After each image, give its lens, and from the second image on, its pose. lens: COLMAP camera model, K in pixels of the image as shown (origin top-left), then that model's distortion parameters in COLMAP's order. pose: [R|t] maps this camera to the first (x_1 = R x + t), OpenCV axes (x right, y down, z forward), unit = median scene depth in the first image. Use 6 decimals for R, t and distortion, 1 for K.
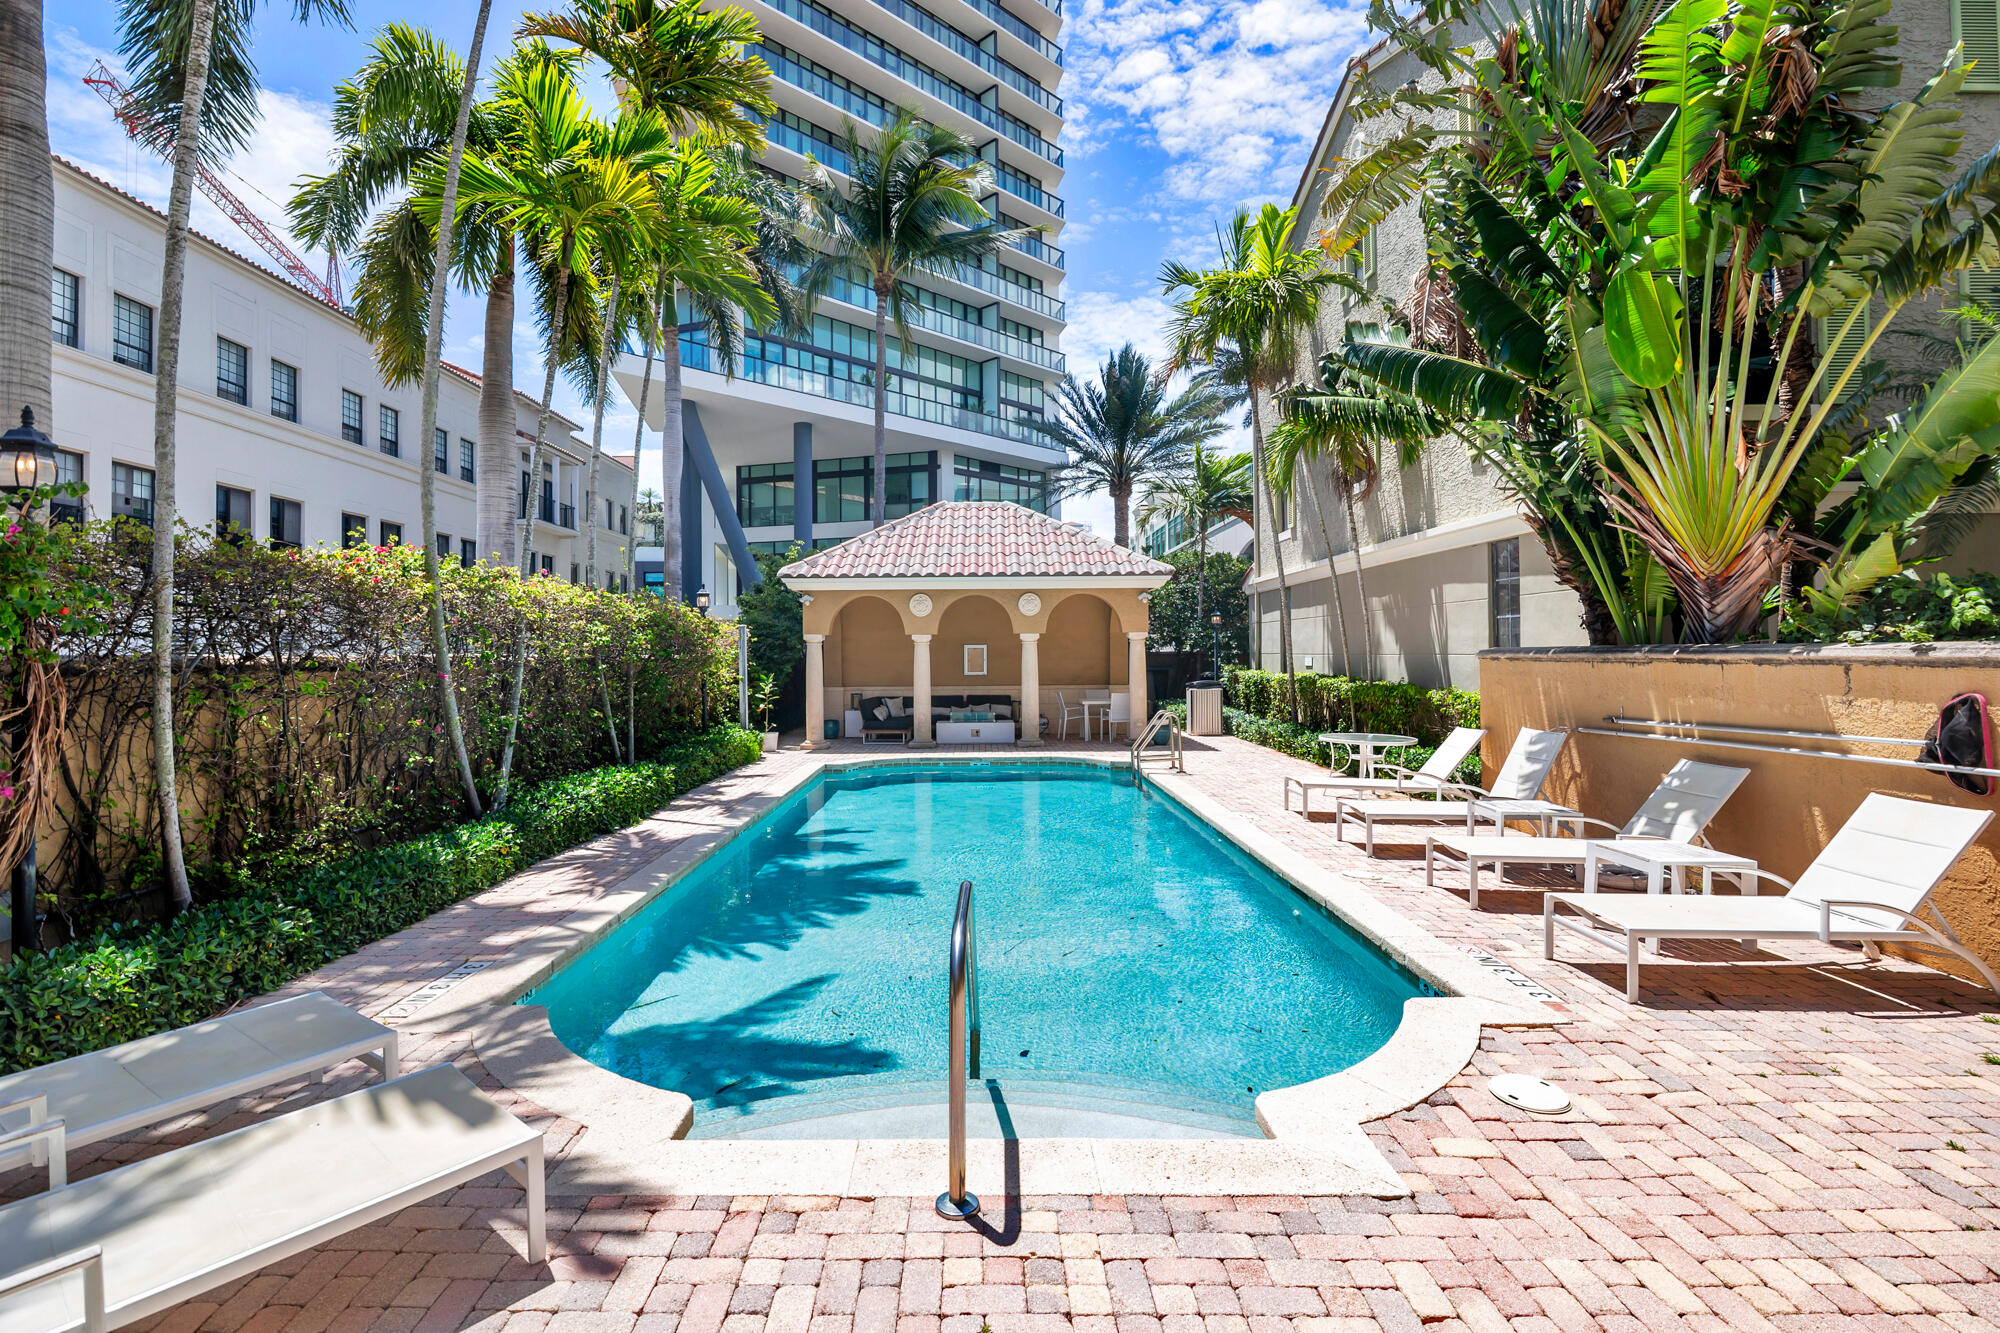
lens RADIAL K [[923.3, 0, 1000.0], [0, 923.3, 666.5], [0, 0, 1]] dist [-0.016723, 0.000035]
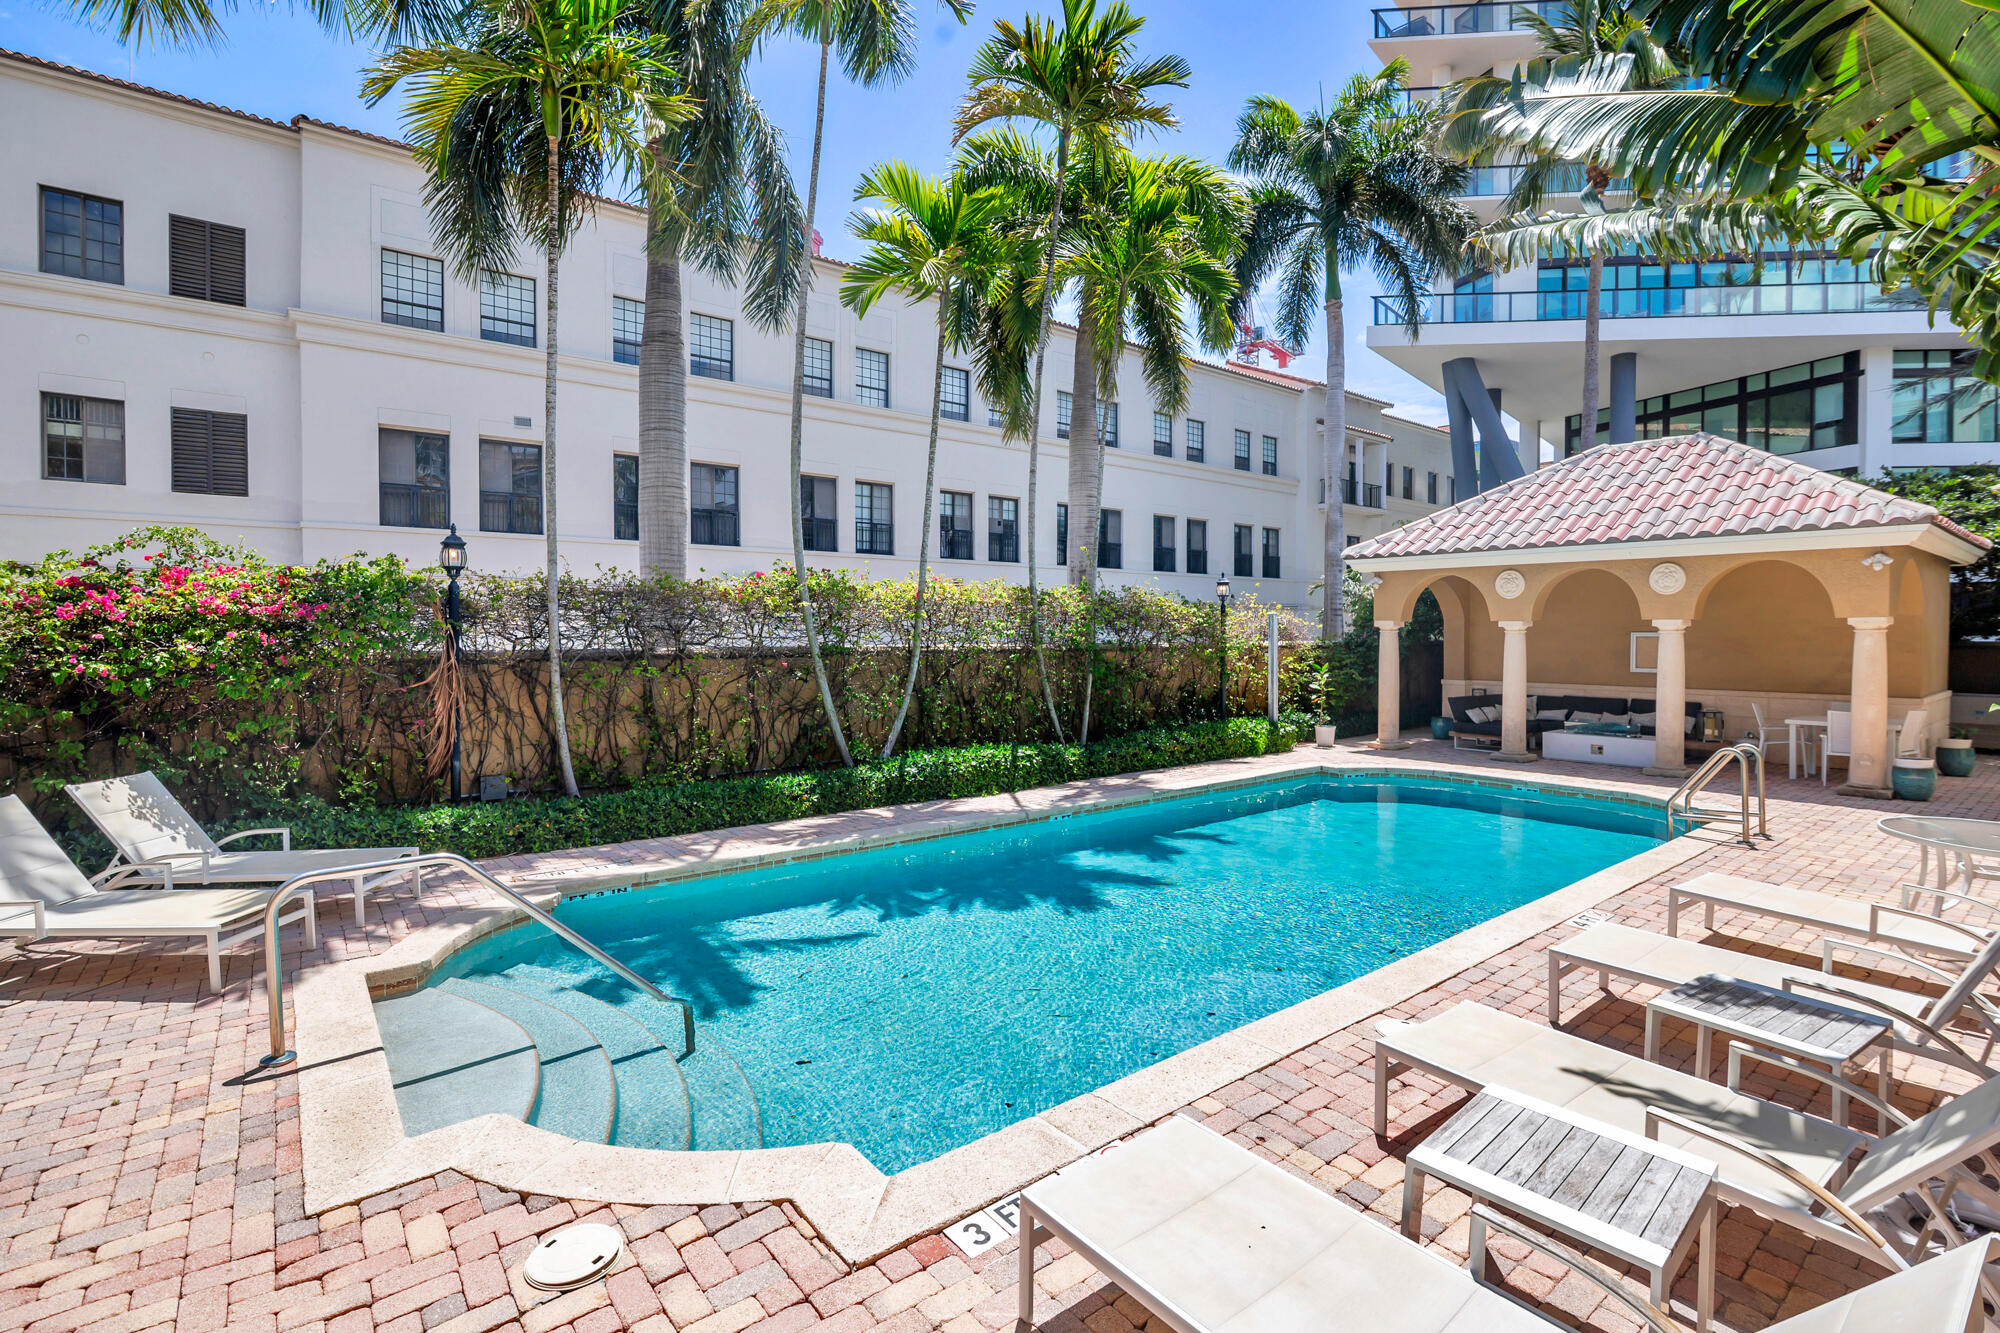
lens RADIAL K [[923.3, 0, 1000.0], [0, 923.3, 666.5], [0, 0, 1]] dist [-0.016723, 0.000035]
pose [[0.627068, 0.039163, -0.777980, 0.258375], [-0.016726, 0.999182, 0.036817, -0.016321], [0.778785, -0.010075, 0.627210, 0.143772]]
